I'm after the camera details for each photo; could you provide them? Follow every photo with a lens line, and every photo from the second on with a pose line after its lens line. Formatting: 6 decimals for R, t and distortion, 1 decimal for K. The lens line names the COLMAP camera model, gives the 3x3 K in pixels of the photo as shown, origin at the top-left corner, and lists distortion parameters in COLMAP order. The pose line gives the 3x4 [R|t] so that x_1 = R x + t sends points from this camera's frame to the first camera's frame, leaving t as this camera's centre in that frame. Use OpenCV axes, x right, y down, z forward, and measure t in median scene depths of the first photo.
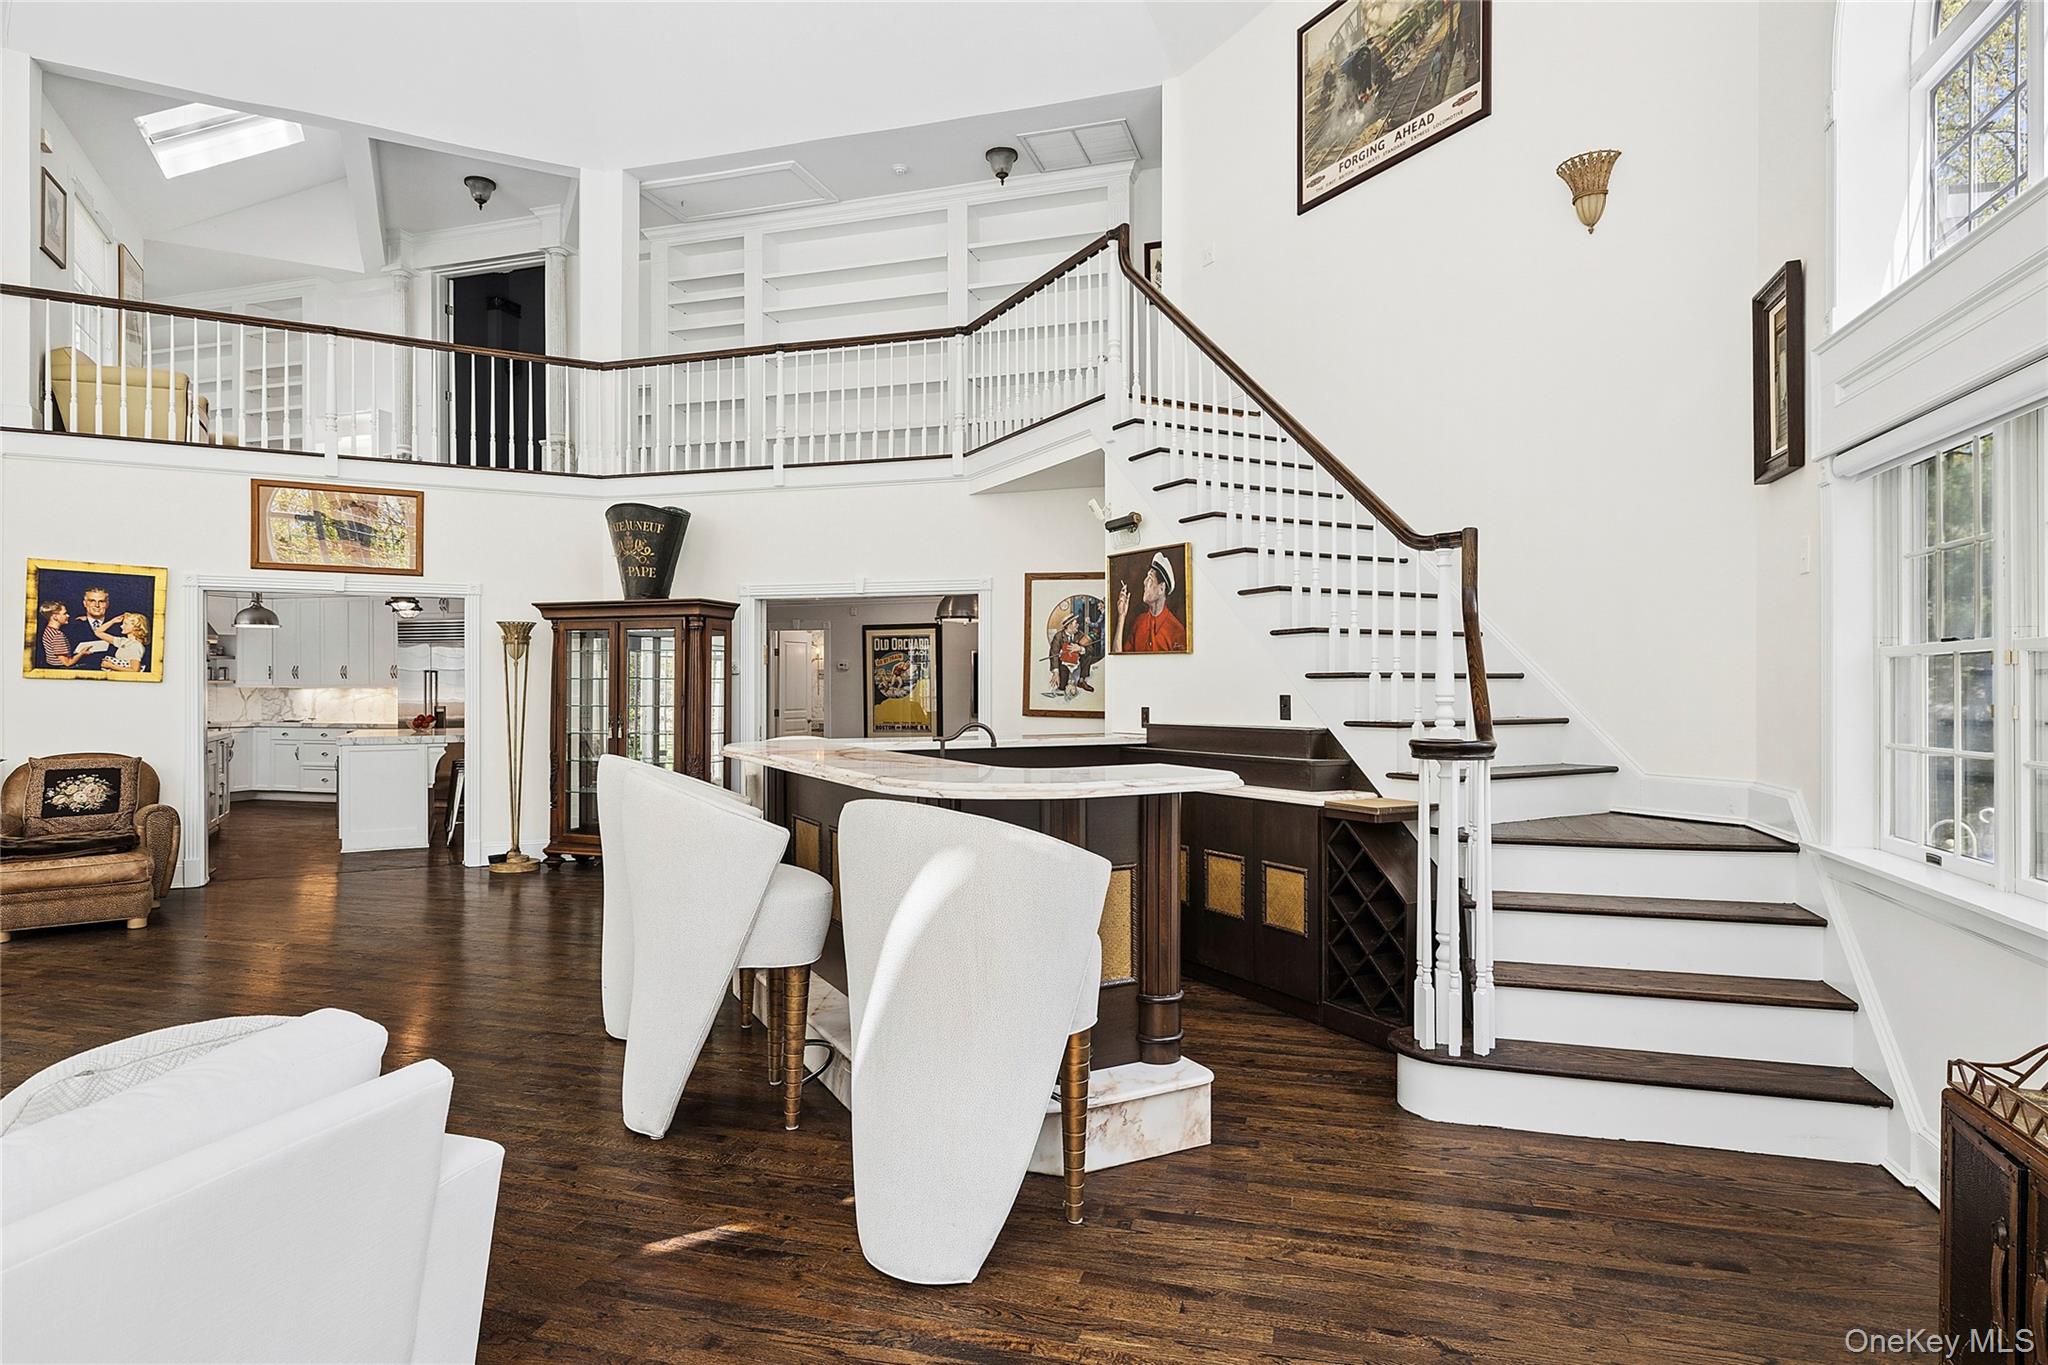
lens RADIAL K [[1112.3, 0, 1024.0], [0, 1112.3, 682.5], [0, 0, 1]] dist [0.000517, 0.001060]
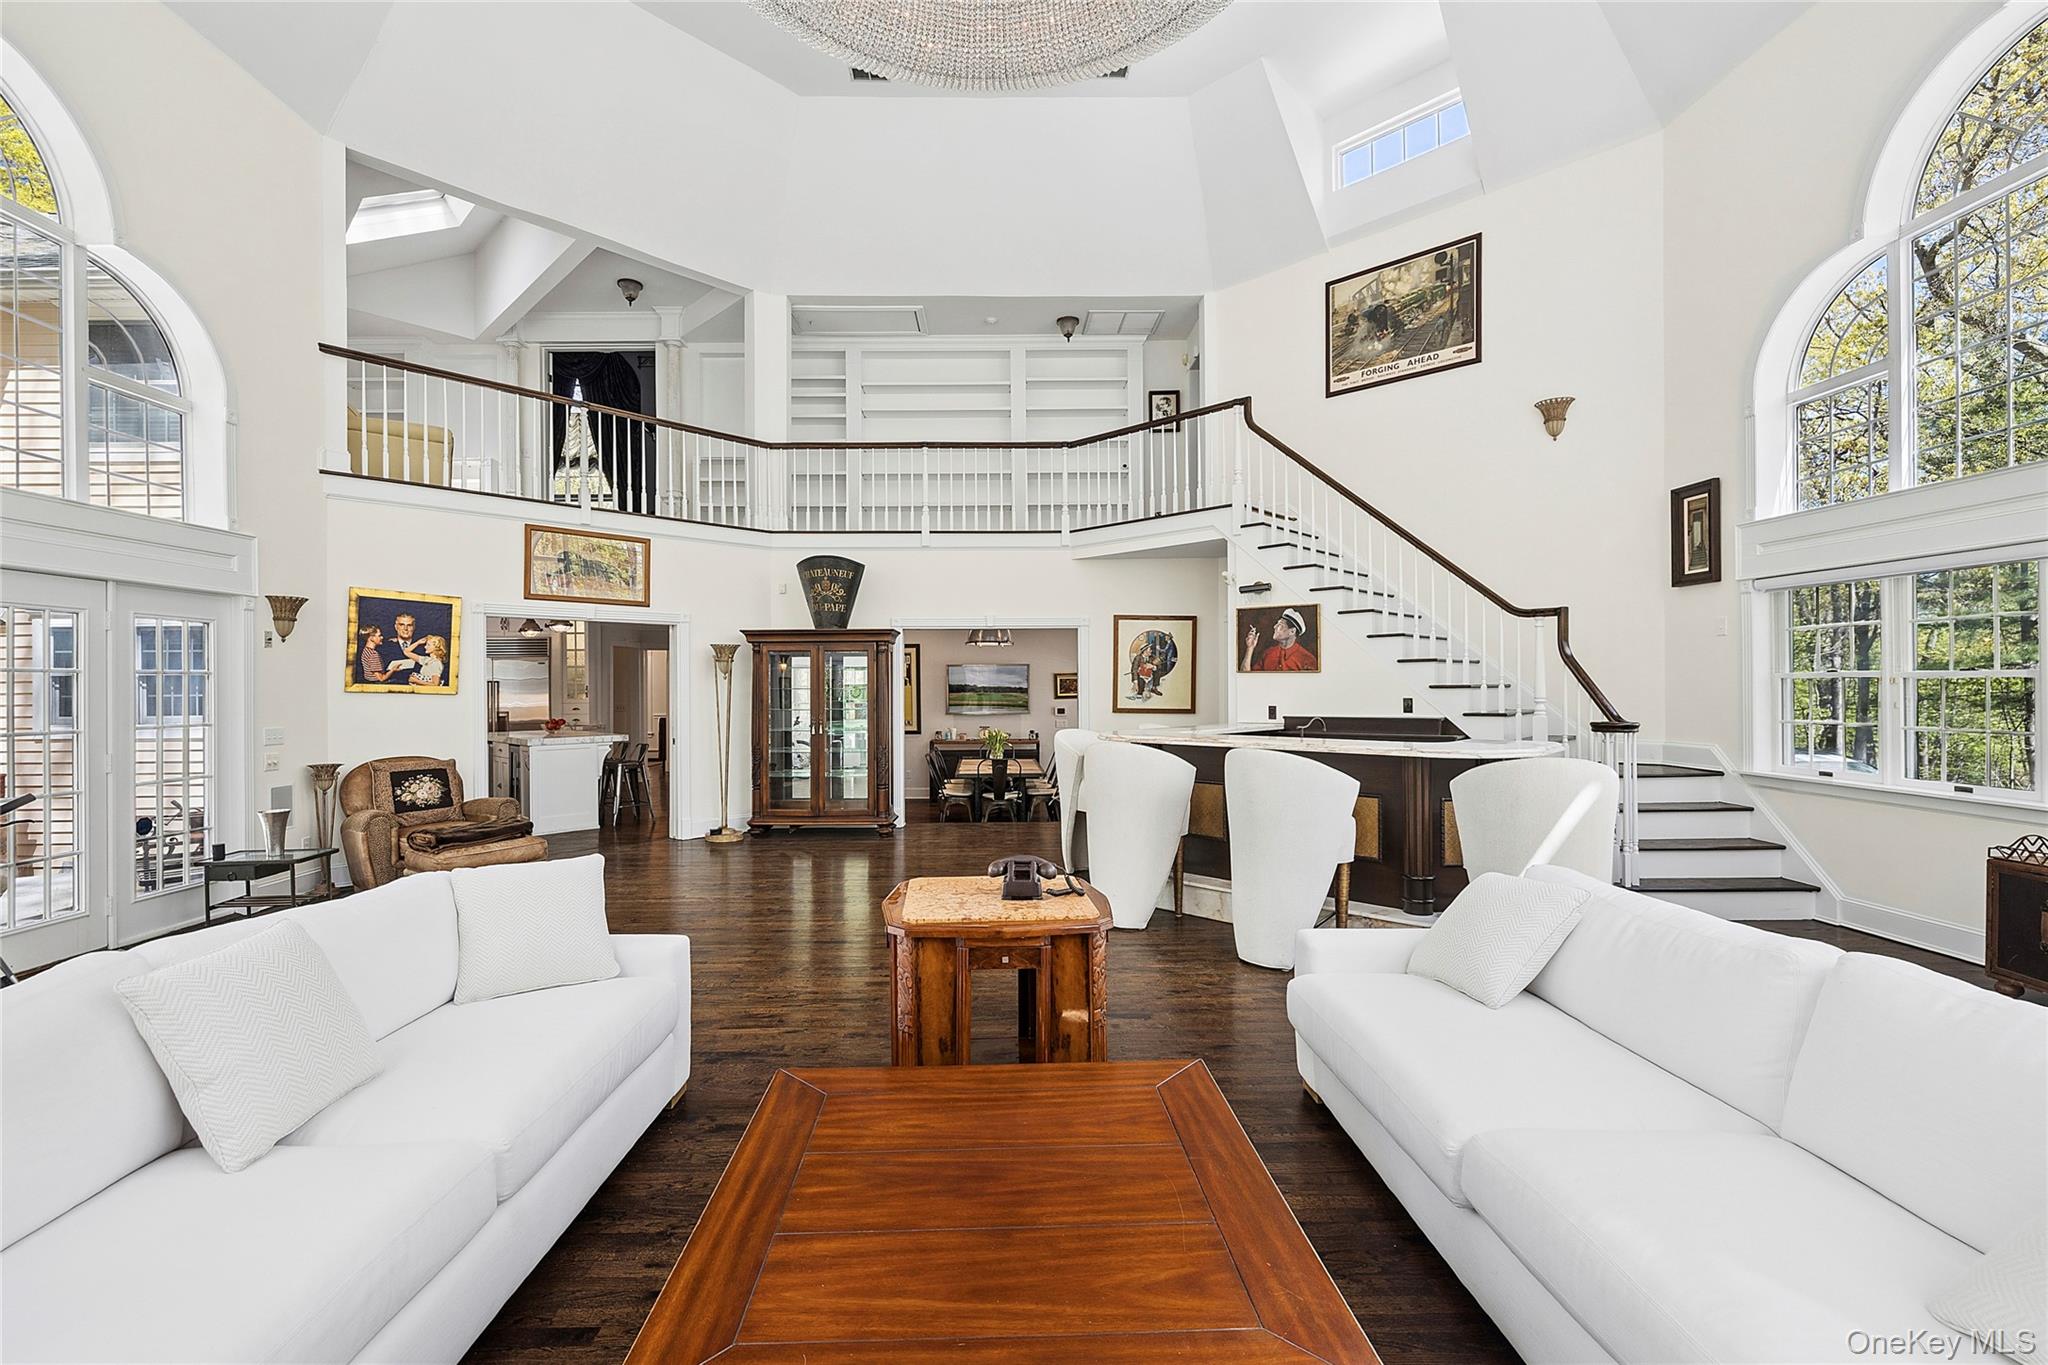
lens RADIAL K [[863.4, 0, 1024.0], [0, 863.4, 682.5], [0, 0, 1]] dist [0.000829, -0.000099]
pose [[0.953256, -0.004032, 0.302137, -0.492189], [0.004748, 0.999987, -0.001636, -0.008927], [-0.302127, 0.002995, 0.953263, -0.049113]]
